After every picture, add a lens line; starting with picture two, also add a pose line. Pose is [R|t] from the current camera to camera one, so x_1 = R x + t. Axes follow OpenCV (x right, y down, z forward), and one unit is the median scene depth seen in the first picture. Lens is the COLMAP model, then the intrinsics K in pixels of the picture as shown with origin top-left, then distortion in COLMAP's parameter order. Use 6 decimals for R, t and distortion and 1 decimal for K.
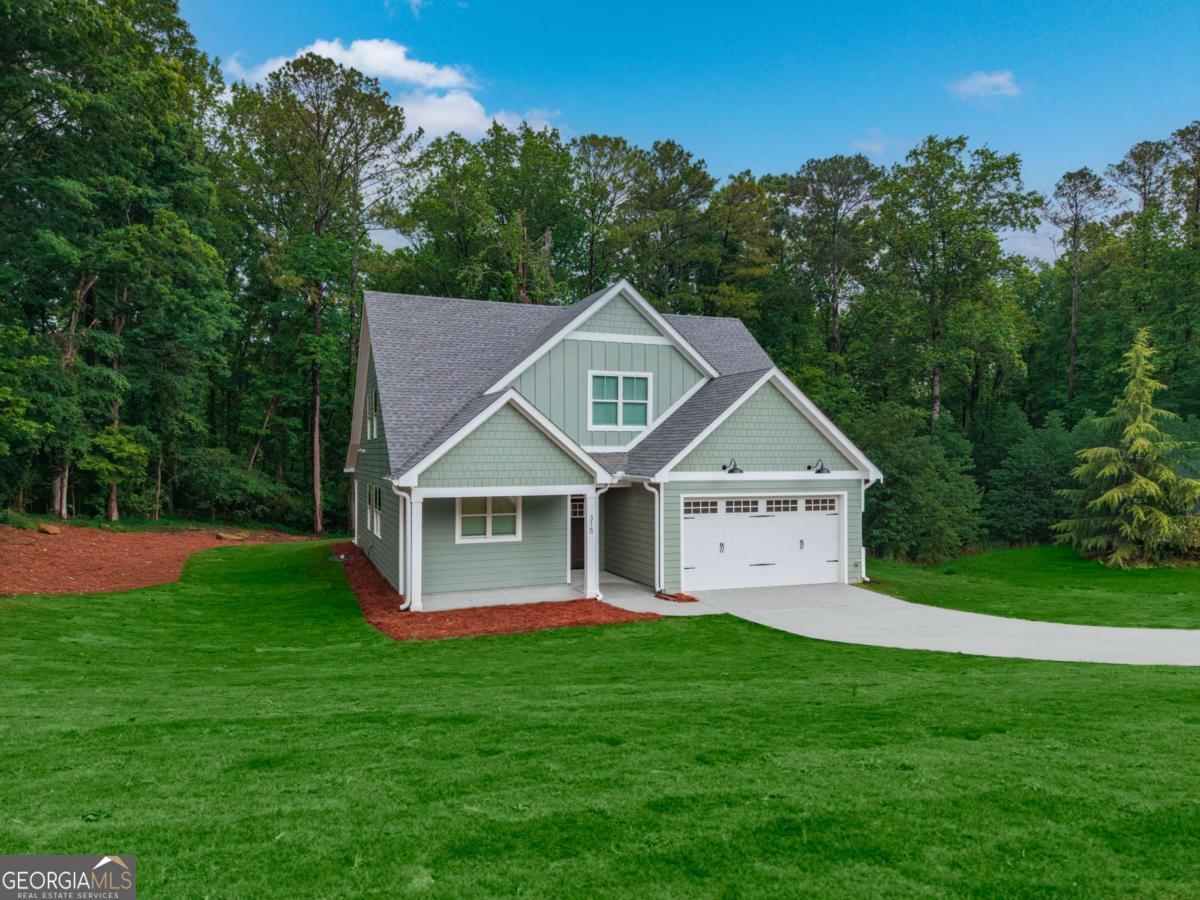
lens RADIAL K [[839.6, 0, 600.0], [0, 839.6, 450.0], [0, 0, 1]] dist [0.033320, -0.001750]
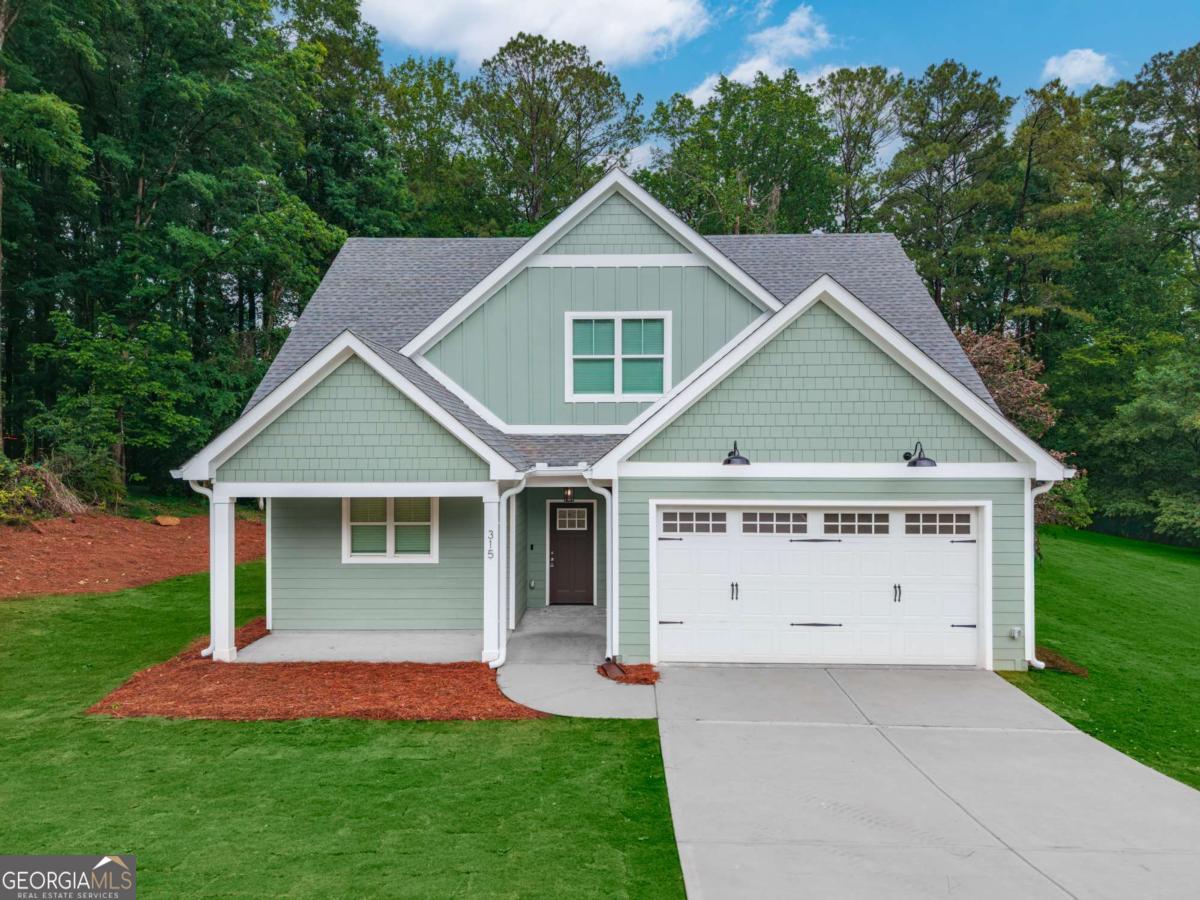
lens RADIAL K [[843.5, 0, 600.0], [0, 843.5, 450.0], [0, 0, 1]] dist [0.006655, -0.011967]
pose [[0.917674, -0.004096, -0.397312, 0.277609], [0.001145, 0.999970, -0.007665, 0.020321], [0.397332, 0.006579, 0.917652, 0.396246]]
